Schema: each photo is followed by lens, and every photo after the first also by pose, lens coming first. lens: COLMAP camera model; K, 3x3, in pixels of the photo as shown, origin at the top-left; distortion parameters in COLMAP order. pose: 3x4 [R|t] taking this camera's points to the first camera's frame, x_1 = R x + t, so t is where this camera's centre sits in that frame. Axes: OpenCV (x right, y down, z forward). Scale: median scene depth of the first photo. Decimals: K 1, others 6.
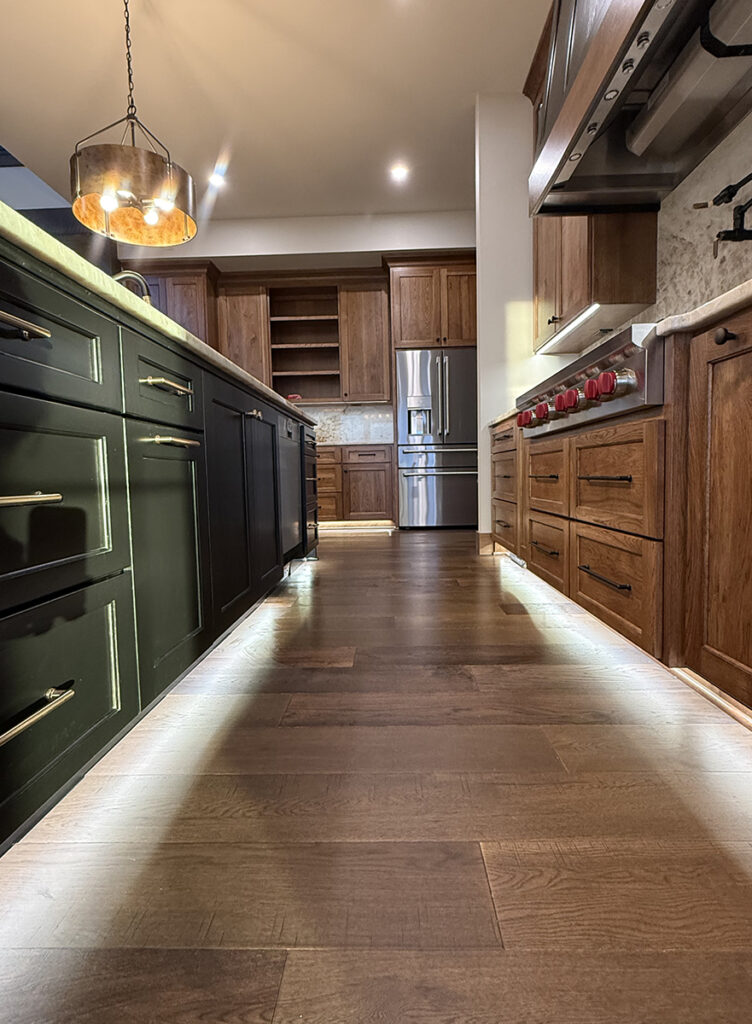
lens RADIAL K [[531.8, 0, 380.4], [0, 531.8, 510.2], [0, 0, 1]] dist [-0.005047, -0.000313]
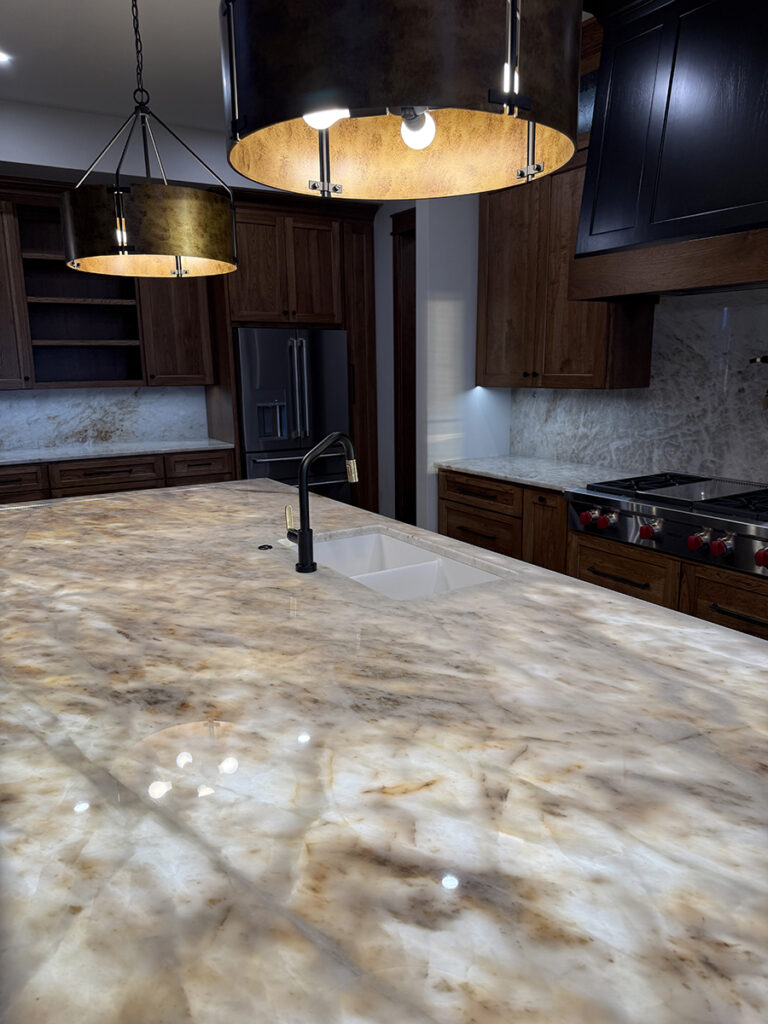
lens RADIAL K [[722.4, 0, 384.2], [0, 722.4, 515.6], [0, 0, 1]] dist [0.049433, -0.066820]
pose [[0.838111, -0.105352, 0.535230, -0.368010], [0.033586, 0.989278, 0.142133, -0.173374], [-0.544465, -0.101147, 0.832663, 0.011776]]
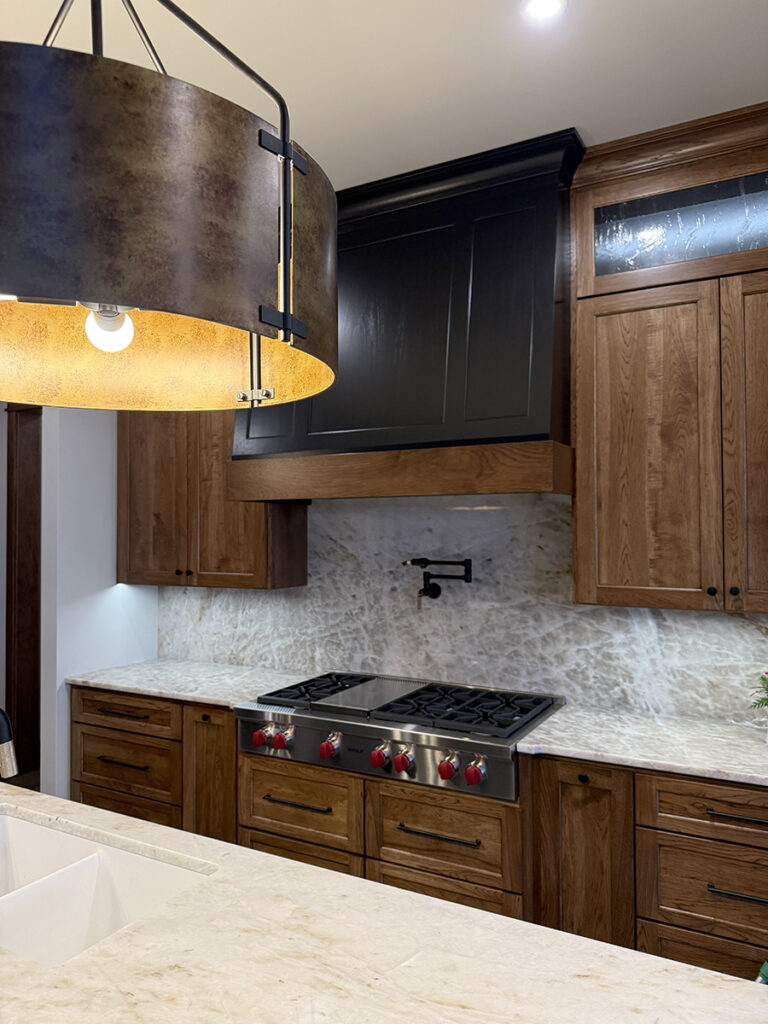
lens RADIAL K [[722.4, 0, 387.9], [0, 722.4, 505.7], [0, 0, 1]] dist [0.049433, -0.066820]
pose [[0.470339, 0.050627, 0.881032, -0.342715], [0.054424, 0.994789, -0.086218, -0.199999], [-0.880806, 0.088501, 0.465133, 0.073538]]
